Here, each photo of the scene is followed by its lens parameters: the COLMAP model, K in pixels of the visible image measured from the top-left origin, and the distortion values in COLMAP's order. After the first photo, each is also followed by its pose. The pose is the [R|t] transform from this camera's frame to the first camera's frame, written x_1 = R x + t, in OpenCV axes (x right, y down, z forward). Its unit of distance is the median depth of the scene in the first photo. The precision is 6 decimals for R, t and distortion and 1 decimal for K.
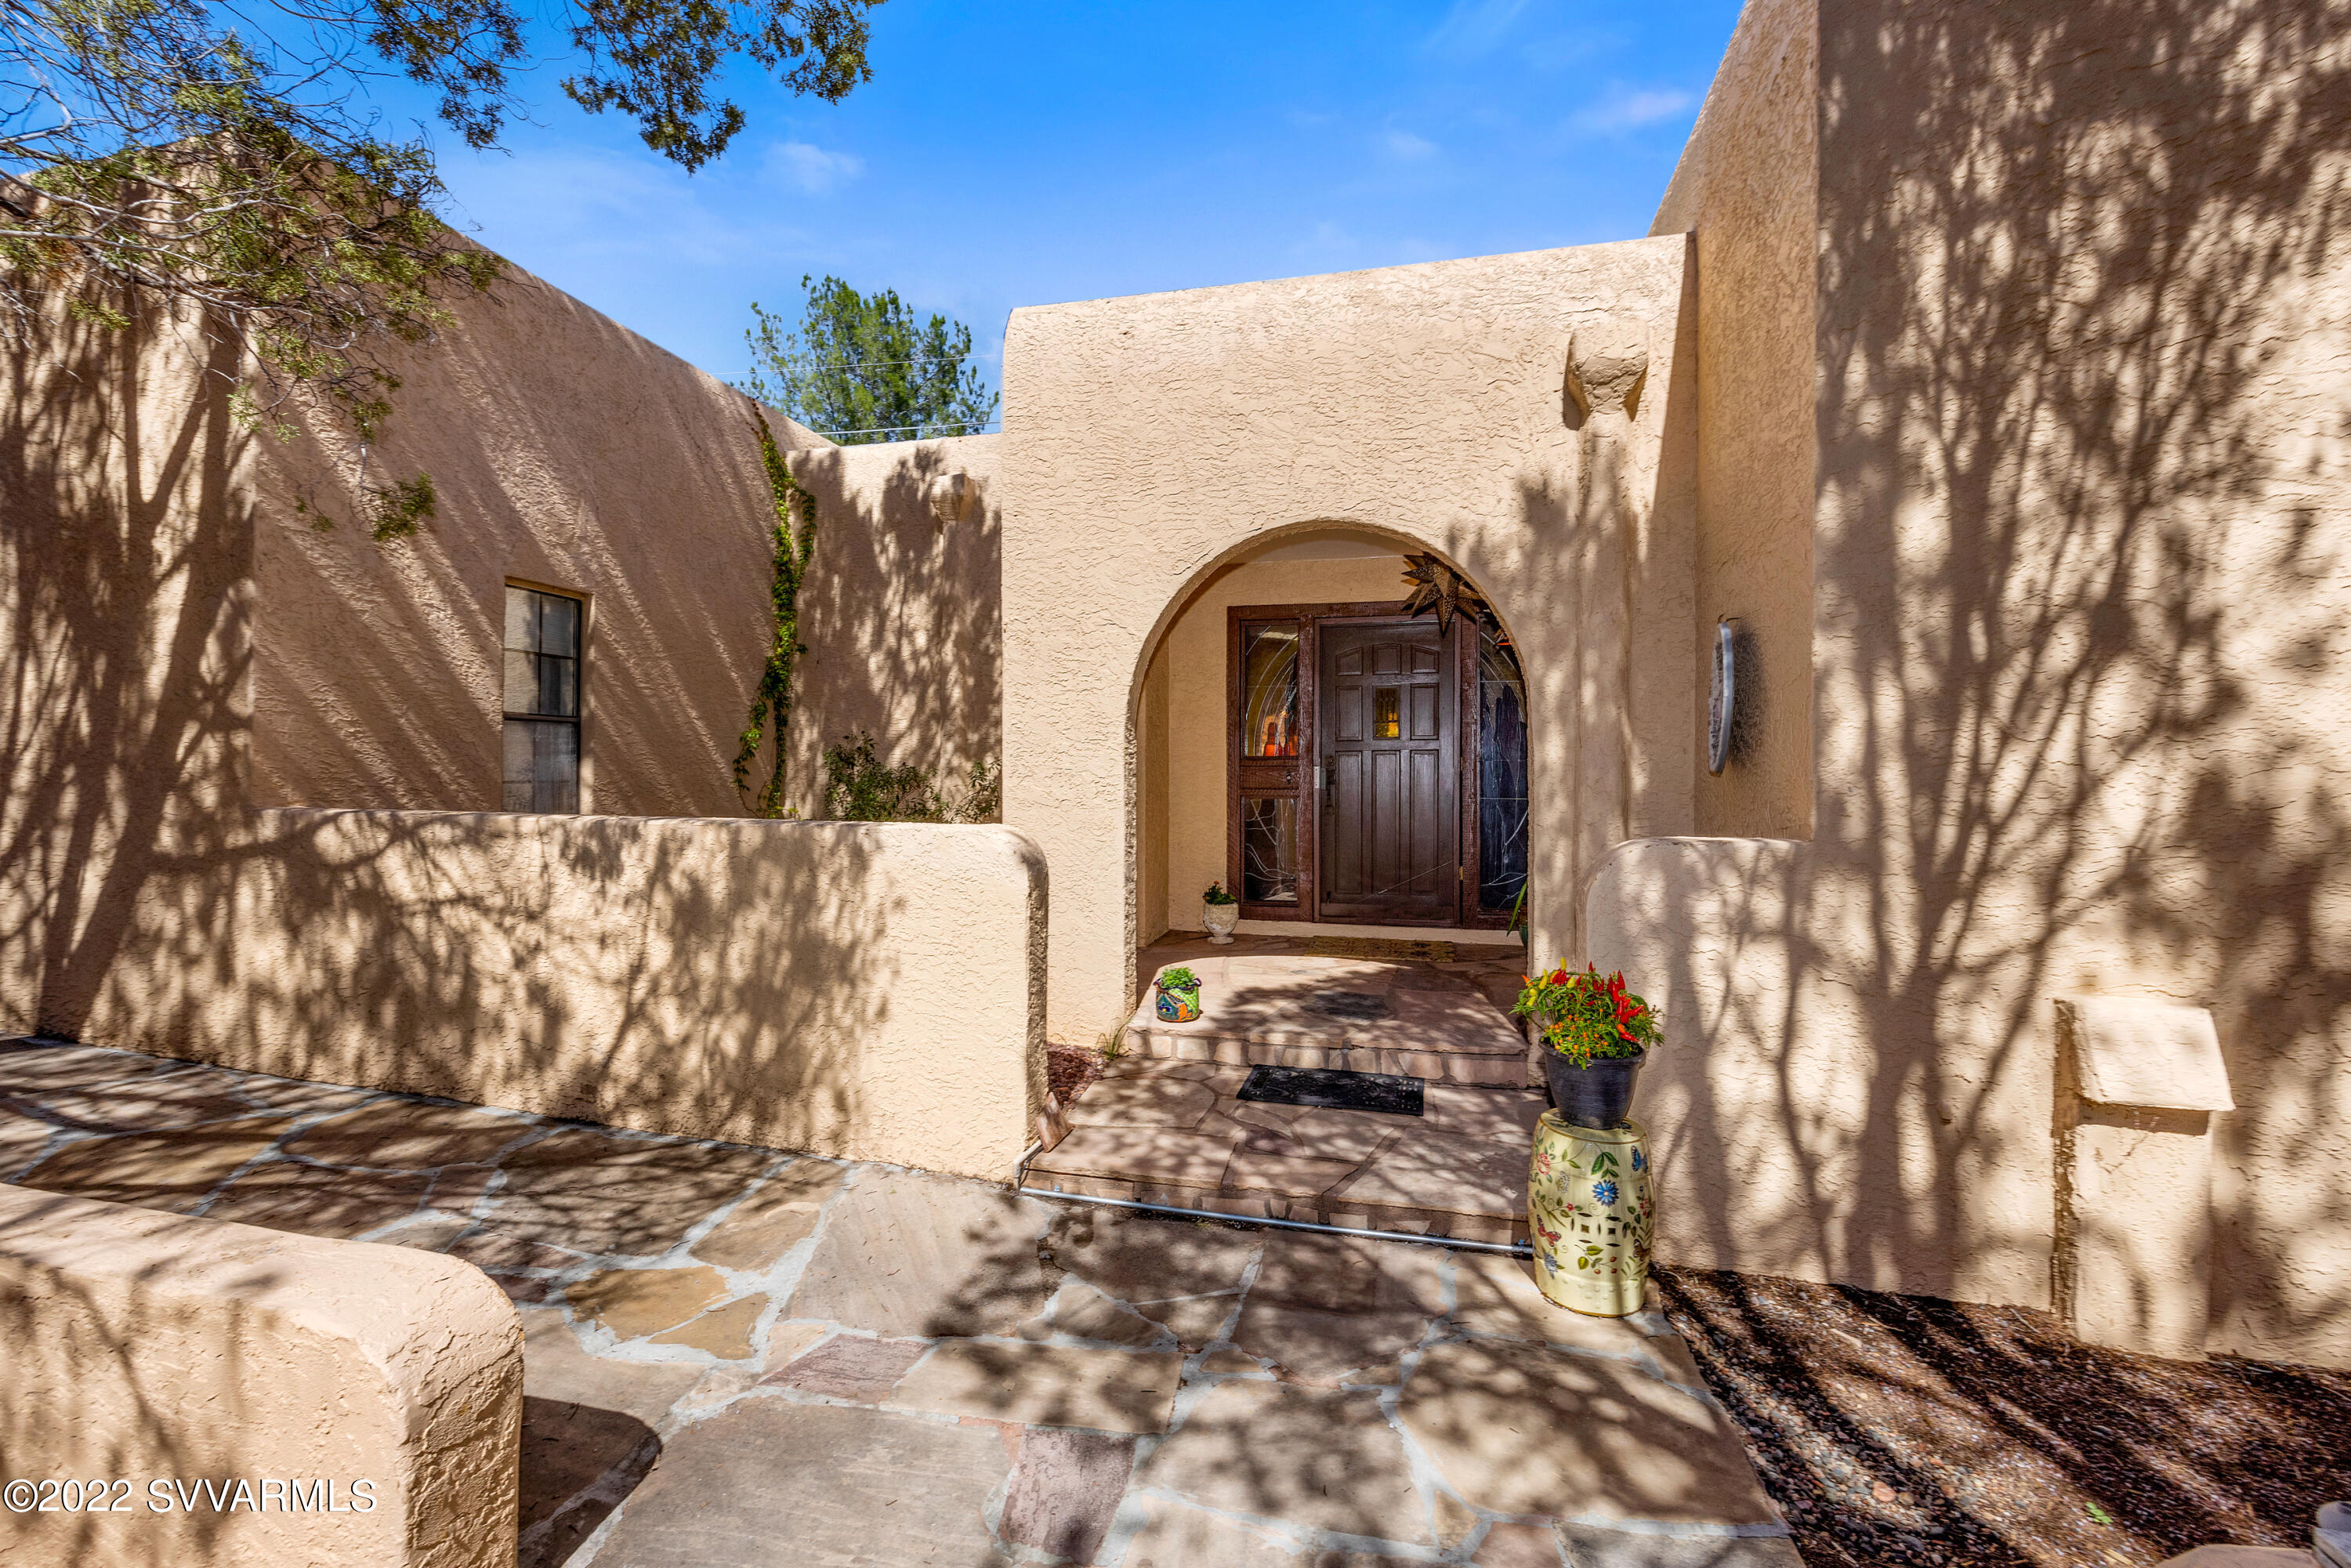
lens RADIAL K [[1016.0, 0, 1192.5], [0, 1016.0, 778.7], [0, 0, 1]] dist [-0.006600, 0.000566]
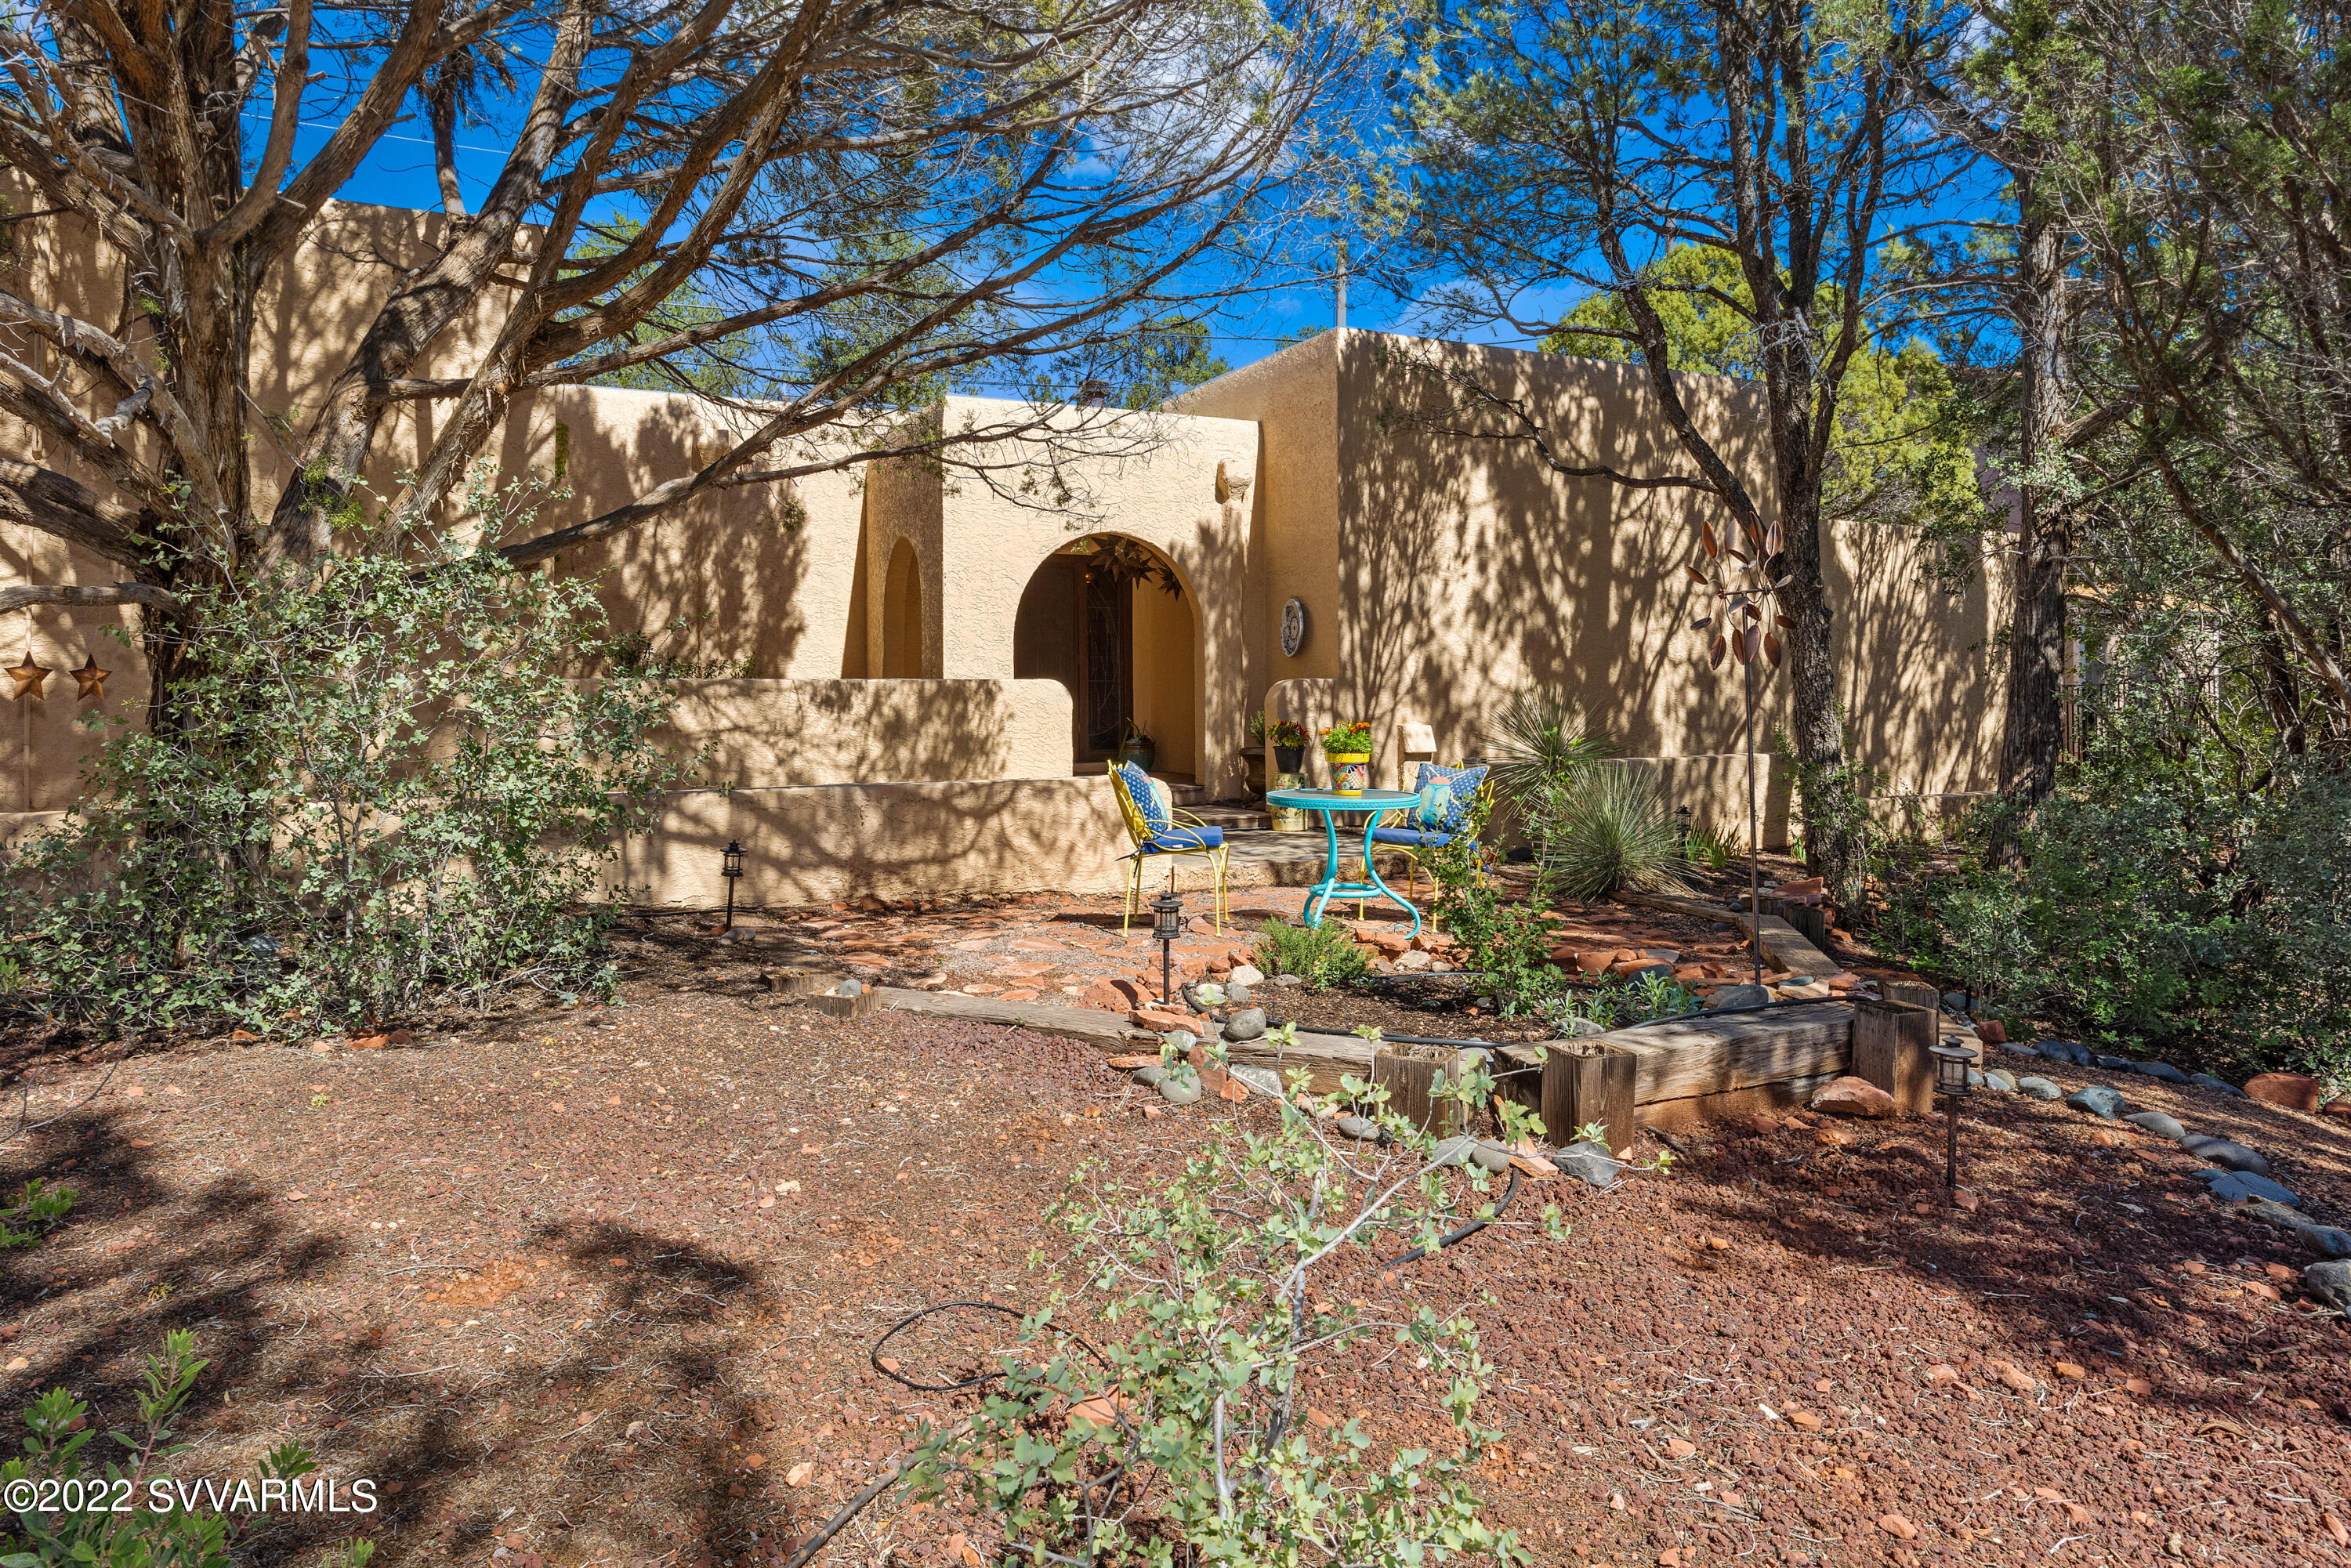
lens RADIAL K [[2281.5, 0, 1175.3], [0, 2281.5, 785.0], [0, 0, 1]] dist [-0.101819, 0.000000]
pose [[0.733606, -0.028184, 0.678990, -3.125672], [0.014539, 0.999562, 0.025782, 0.141092], [-0.679419, -0.009042, 0.733694, -2.616502]]
